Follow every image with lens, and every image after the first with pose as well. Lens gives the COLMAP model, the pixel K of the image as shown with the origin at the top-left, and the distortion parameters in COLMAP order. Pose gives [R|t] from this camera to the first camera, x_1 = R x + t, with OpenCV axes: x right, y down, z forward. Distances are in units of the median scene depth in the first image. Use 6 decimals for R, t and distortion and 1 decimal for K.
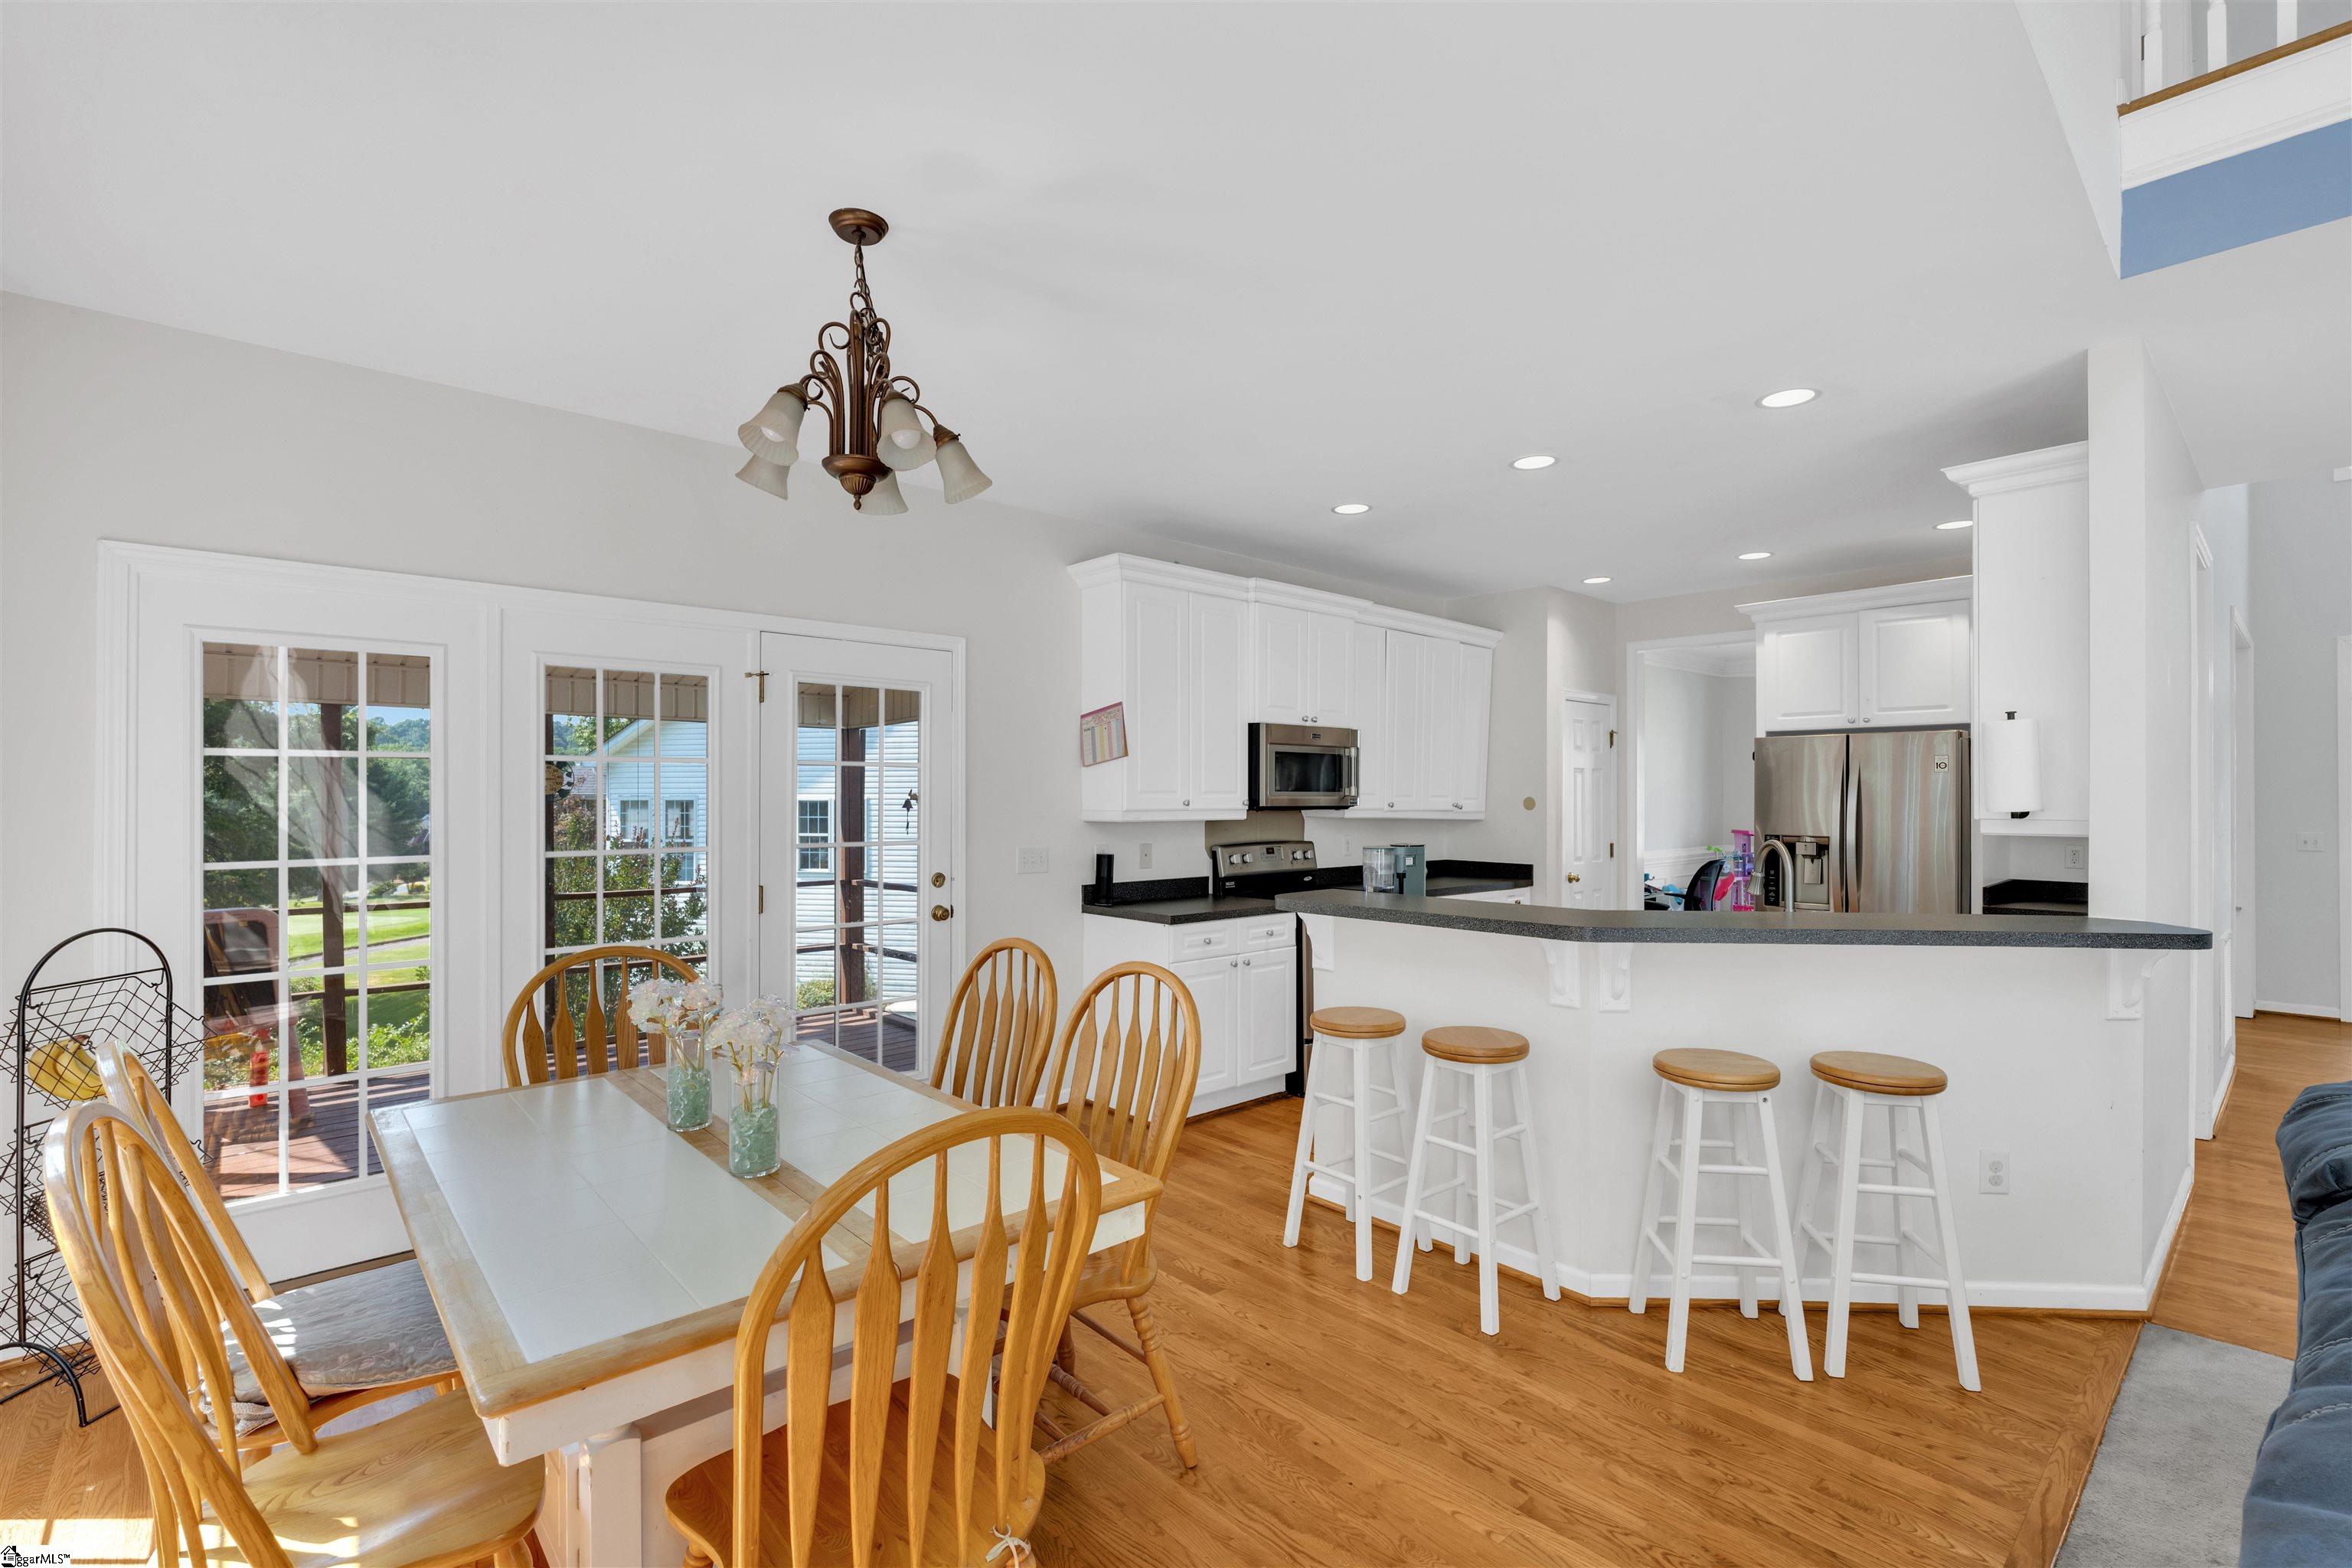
lens RADIAL K [[1051.7, 0, 1178.7], [0, 1051.7, 800.3], [0, 0, 1]] dist [-0.001455, -0.000114]
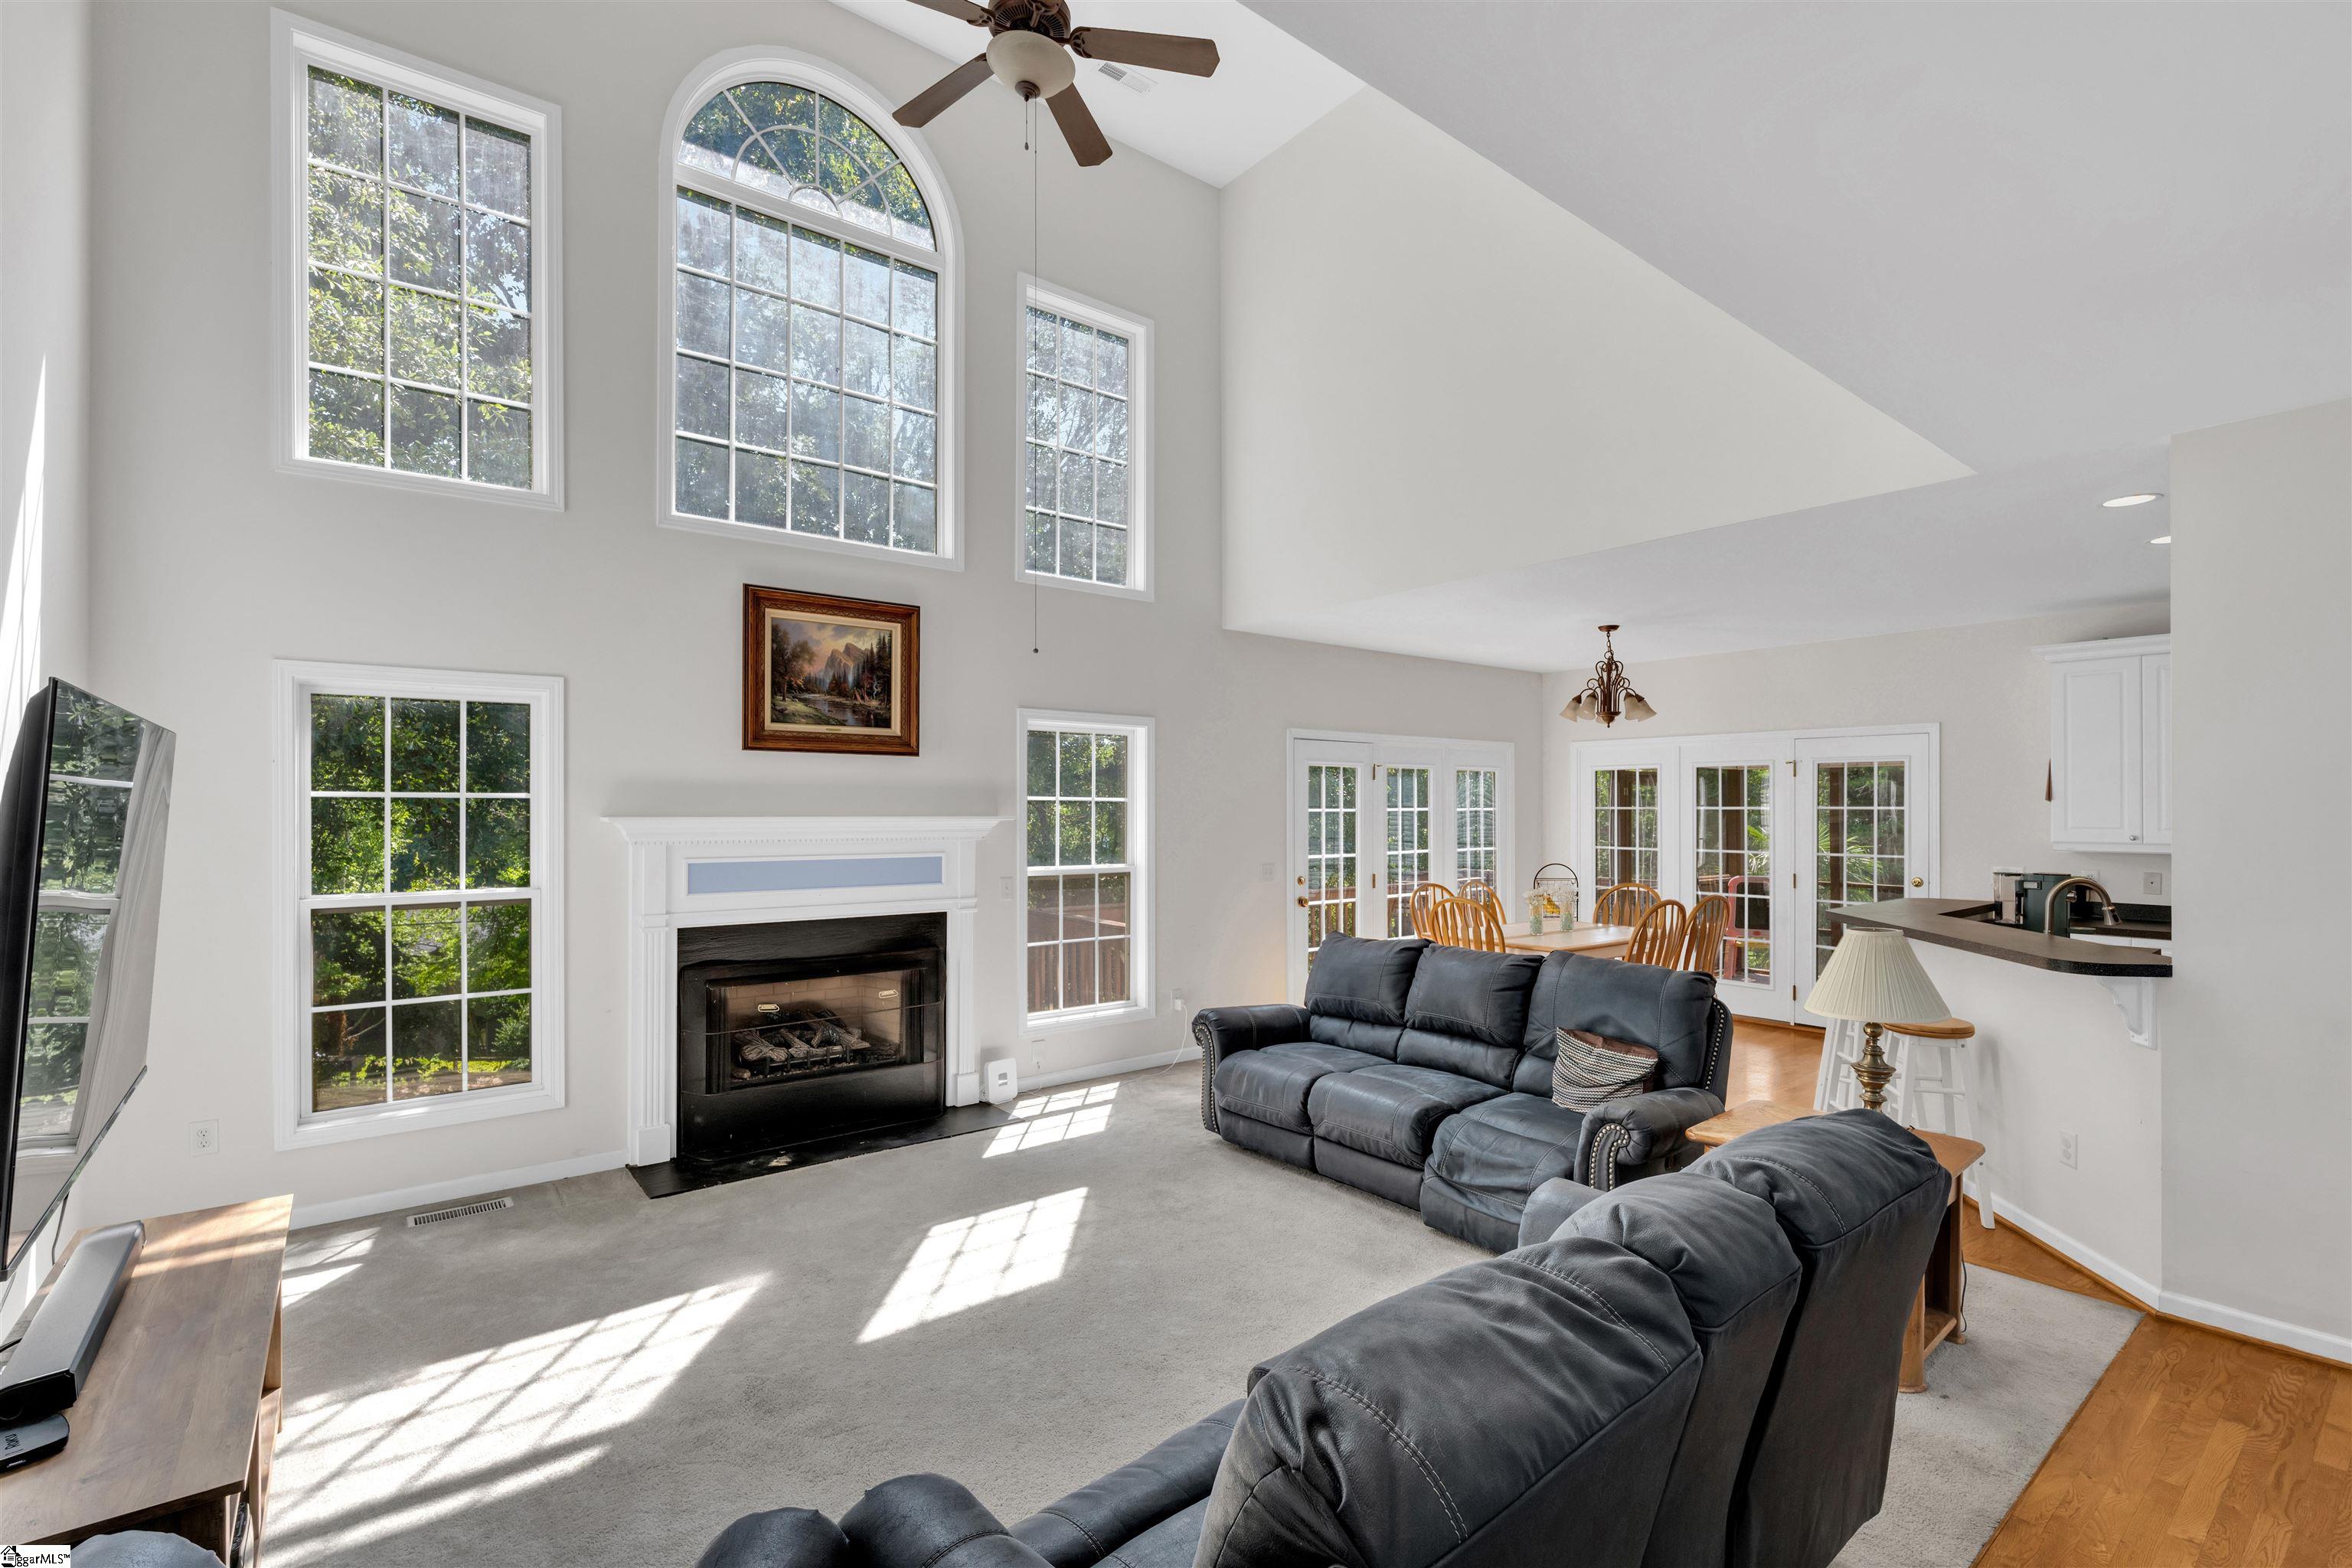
lens RADIAL K [[1051.7, 0, 1178.7], [0, 1051.7, 800.3], [0, 0, 1]] dist [-0.001455, -0.000114]
pose [[-0.059812, -0.004139, -0.998201, 1.608349], [-0.004998, 0.999980, -0.003847, -0.038512], [0.998197, 0.004759, -0.059832, 0.005876]]
